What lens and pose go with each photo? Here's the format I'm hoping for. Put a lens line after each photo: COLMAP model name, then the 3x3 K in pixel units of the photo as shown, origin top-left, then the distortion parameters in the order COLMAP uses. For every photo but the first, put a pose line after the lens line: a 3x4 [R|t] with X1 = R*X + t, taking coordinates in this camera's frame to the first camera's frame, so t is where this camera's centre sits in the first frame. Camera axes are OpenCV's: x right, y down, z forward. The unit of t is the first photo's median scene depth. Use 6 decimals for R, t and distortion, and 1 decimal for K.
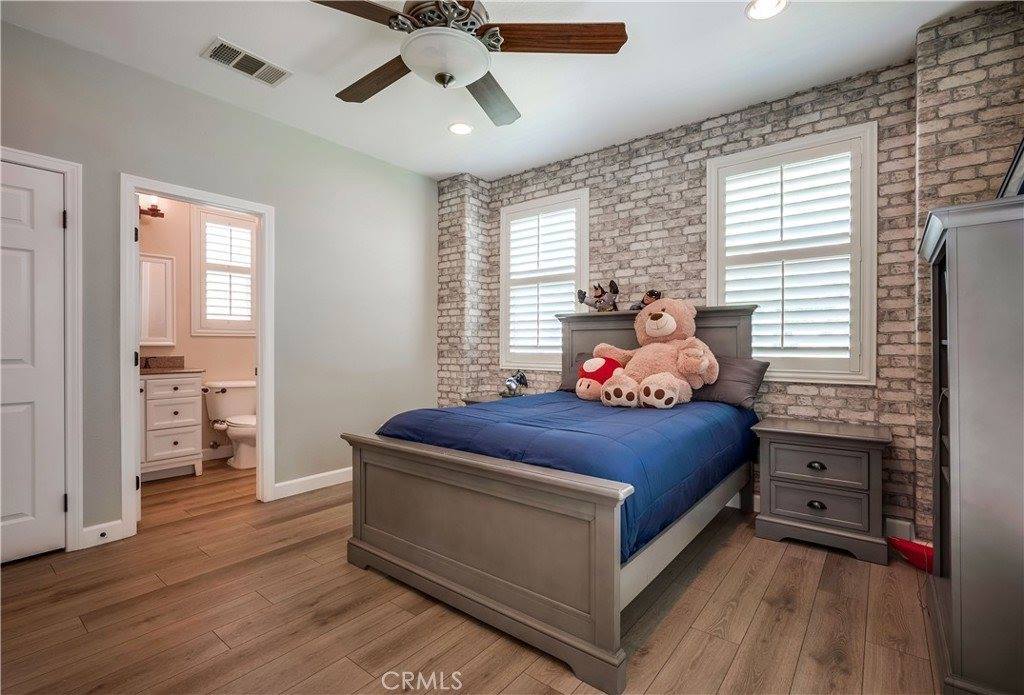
lens RADIAL K [[470.7, 0, 503.2], [0, 470.7, 345.2], [0, 0, 1]] dist [-0.003369, -0.000287]
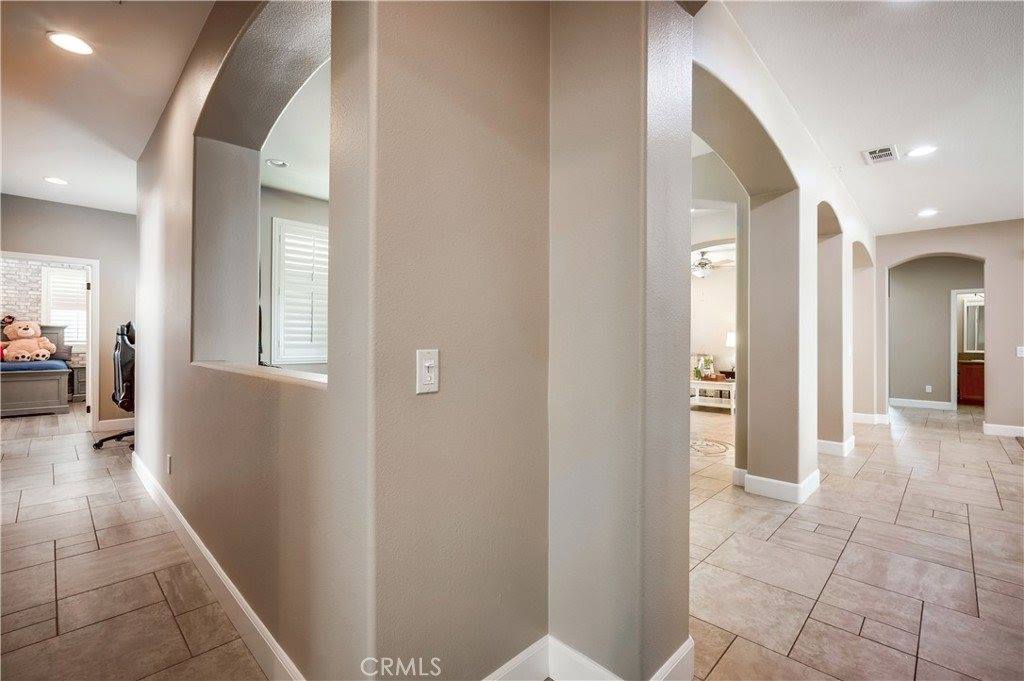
lens RADIAL K [[454.1, 0, 512.1], [0, 454.1, 339.5], [0, 0, 1]] dist [-0.004704, 0.002341]
pose [[0.087419, 0.006119, 0.996153, -0.731606], [0.000388, 0.999981, -0.006177, 0.005608], [-0.996172, 0.000927, 0.087415, -0.715596]]
